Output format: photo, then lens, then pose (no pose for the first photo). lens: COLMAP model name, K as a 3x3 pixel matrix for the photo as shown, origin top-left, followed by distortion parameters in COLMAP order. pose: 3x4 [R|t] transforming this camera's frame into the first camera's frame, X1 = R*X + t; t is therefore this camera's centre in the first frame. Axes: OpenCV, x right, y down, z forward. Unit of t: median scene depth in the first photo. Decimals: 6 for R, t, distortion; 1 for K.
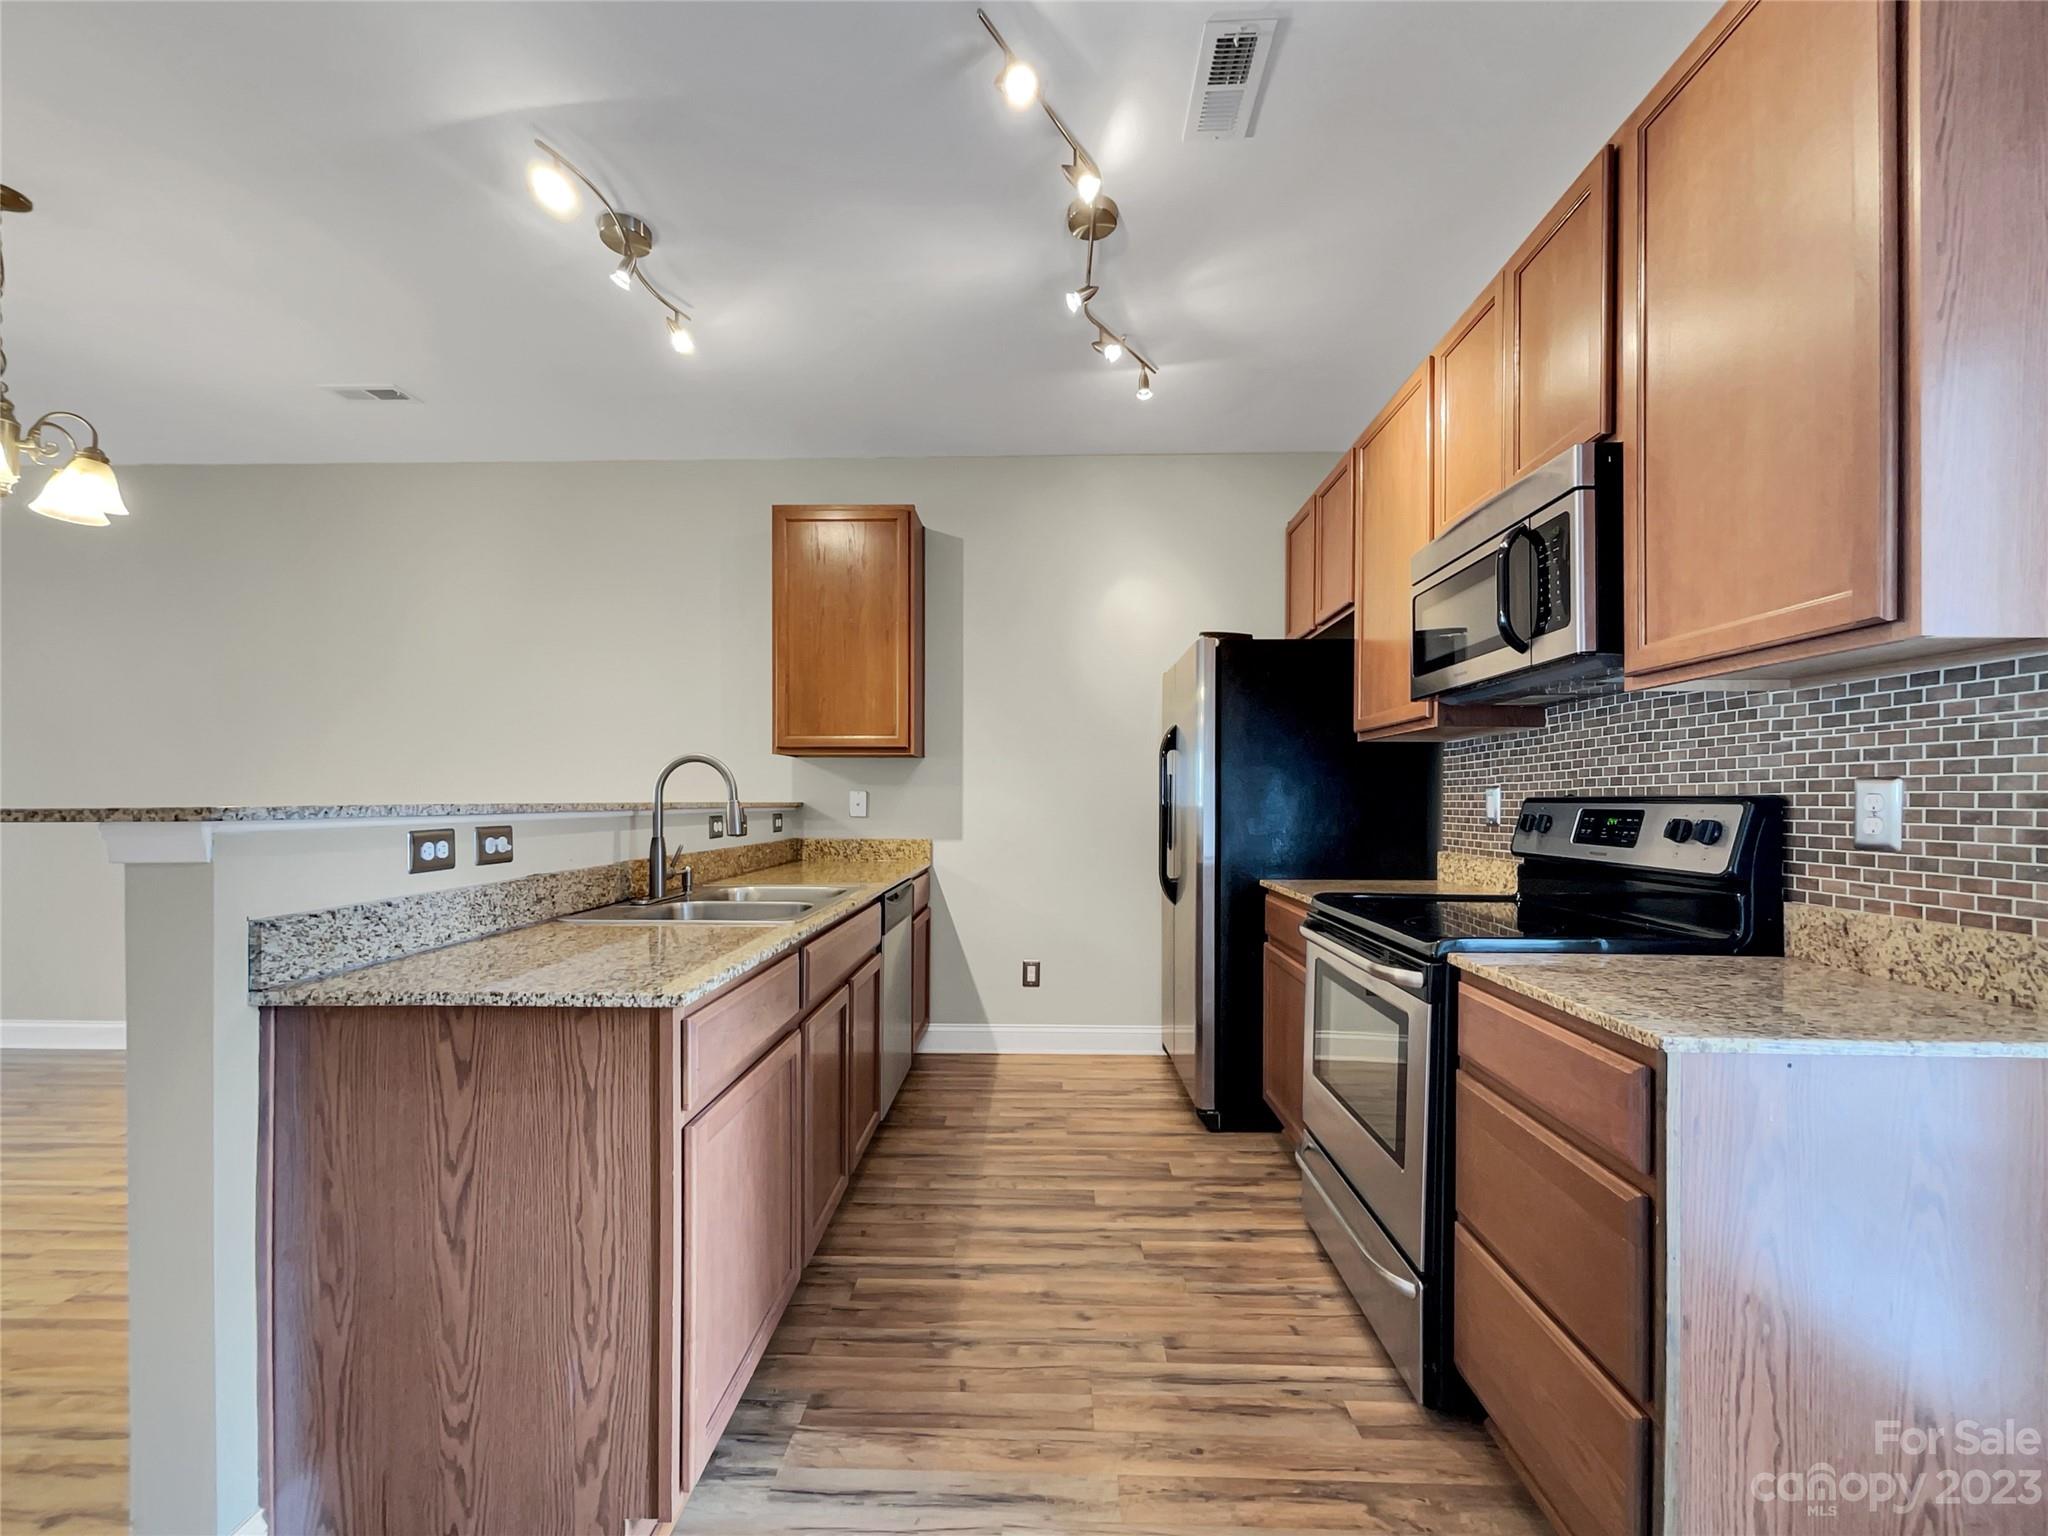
lens RADIAL K [[835.6, 0, 1020.3], [0, 835.6, 791.1], [0, 0, 1]] dist [0.001783, 0.003769]
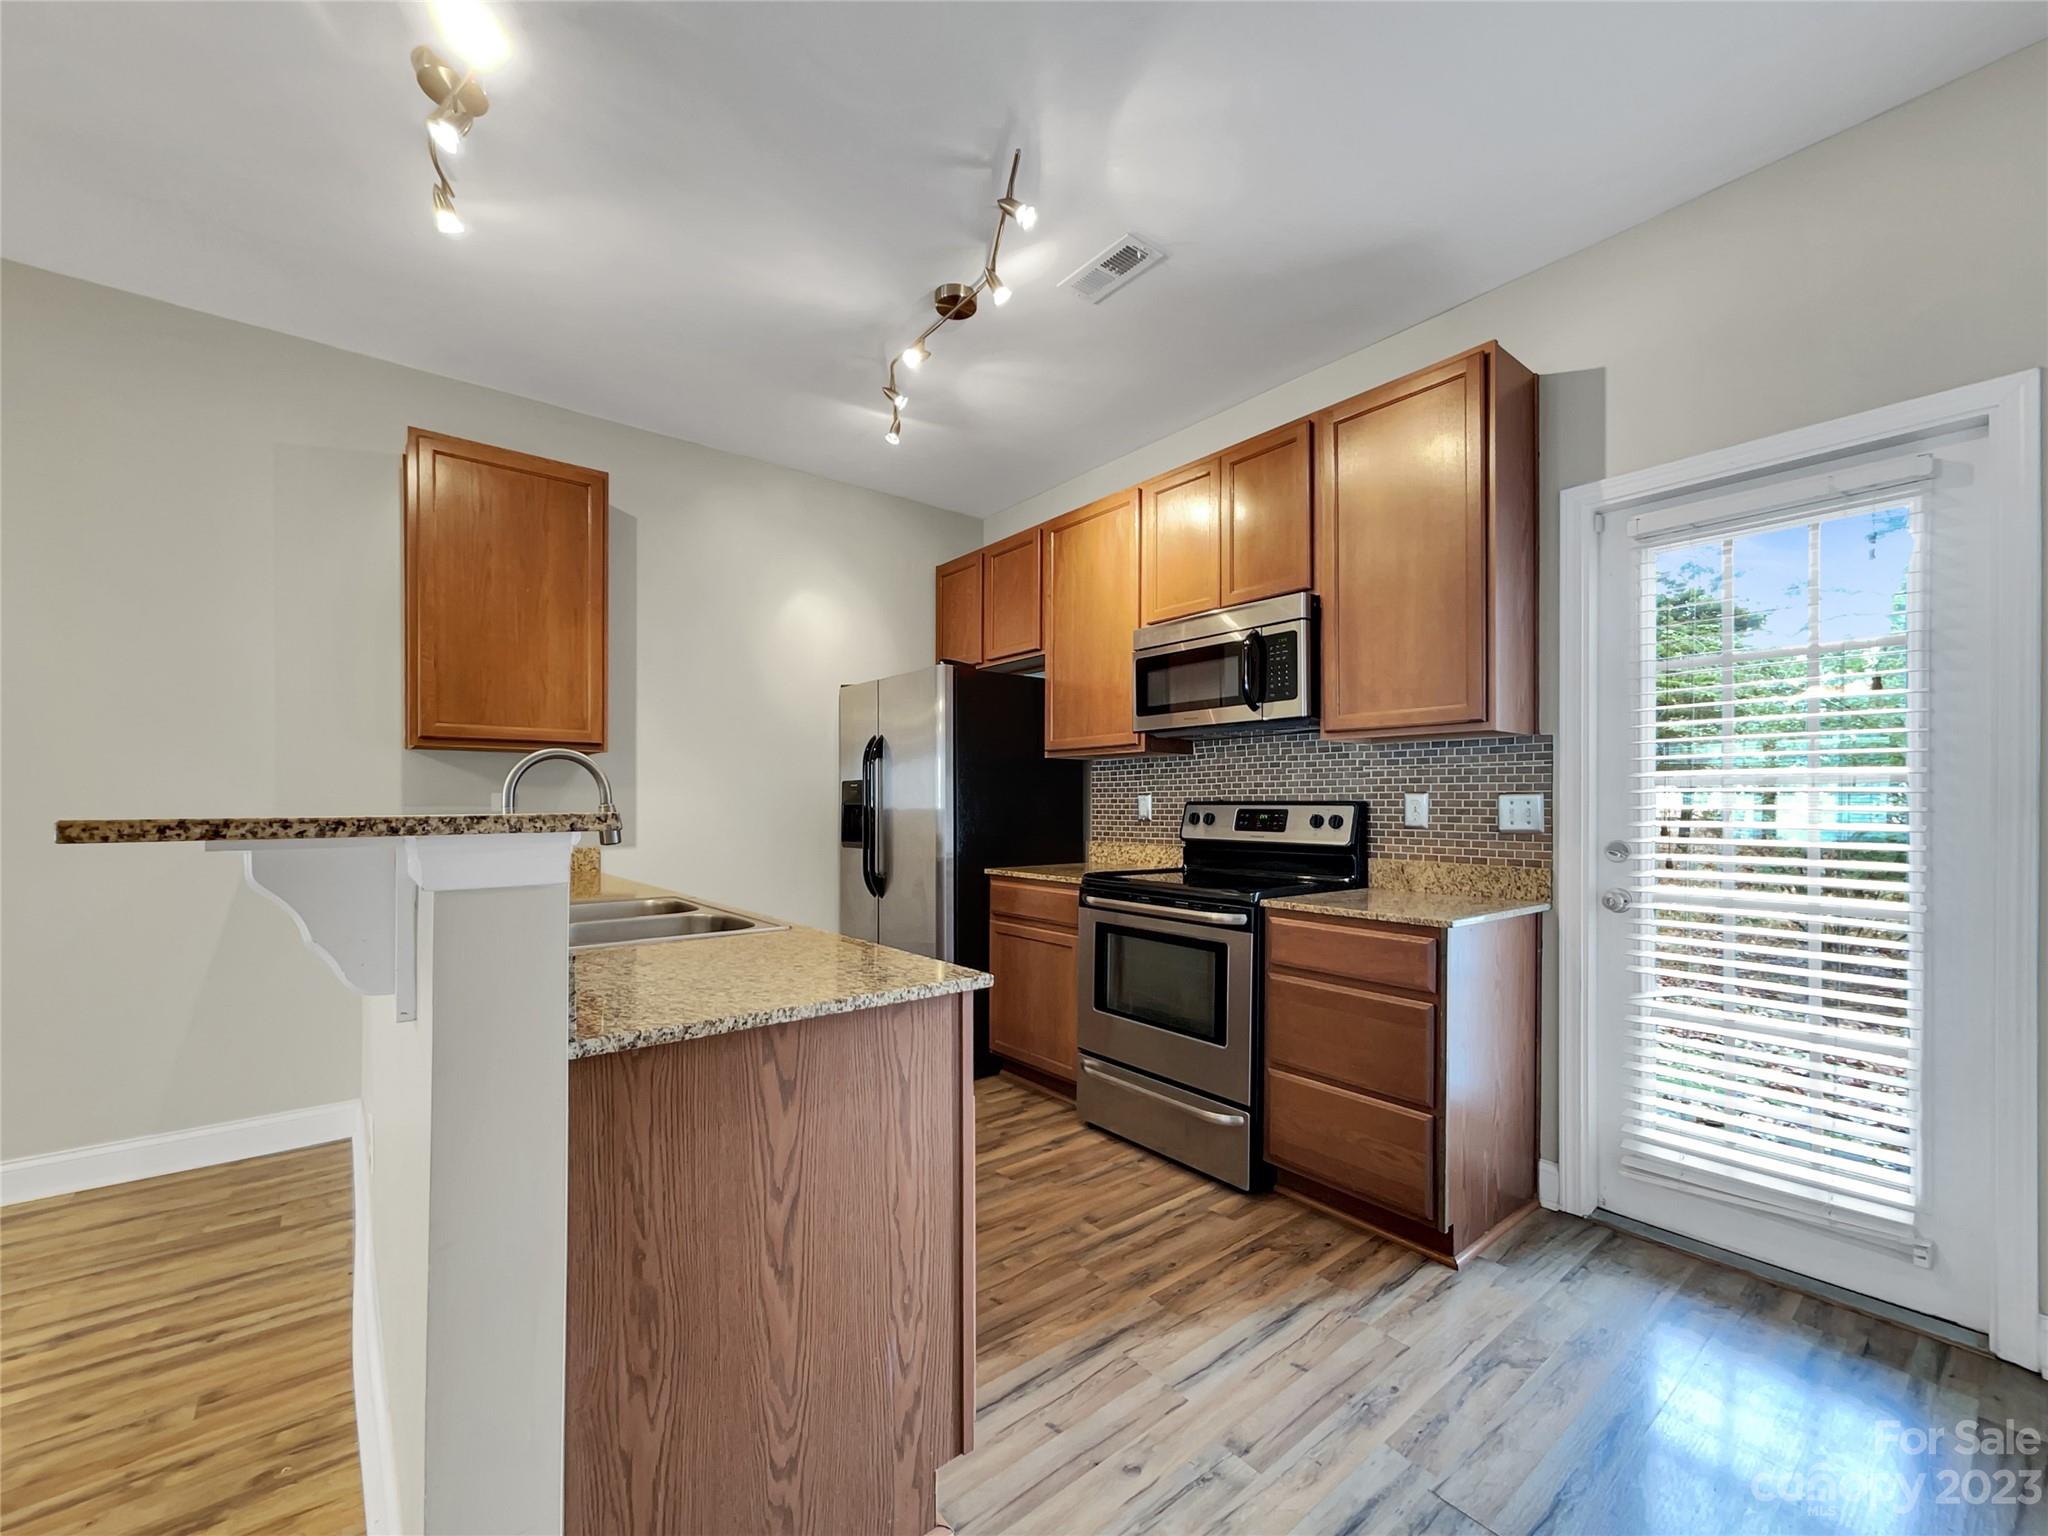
lens RADIAL K [[835.6, 0, 1020.3], [0, 835.6, 791.1], [0, 0, 1]] dist [0.001783, 0.003769]
pose [[0.763806, 0.008939, 0.645384, -0.937397], [-0.006827, 0.999960, -0.005771, -0.000971], [-0.645410, 0.000002, 0.763836, 0.091533]]
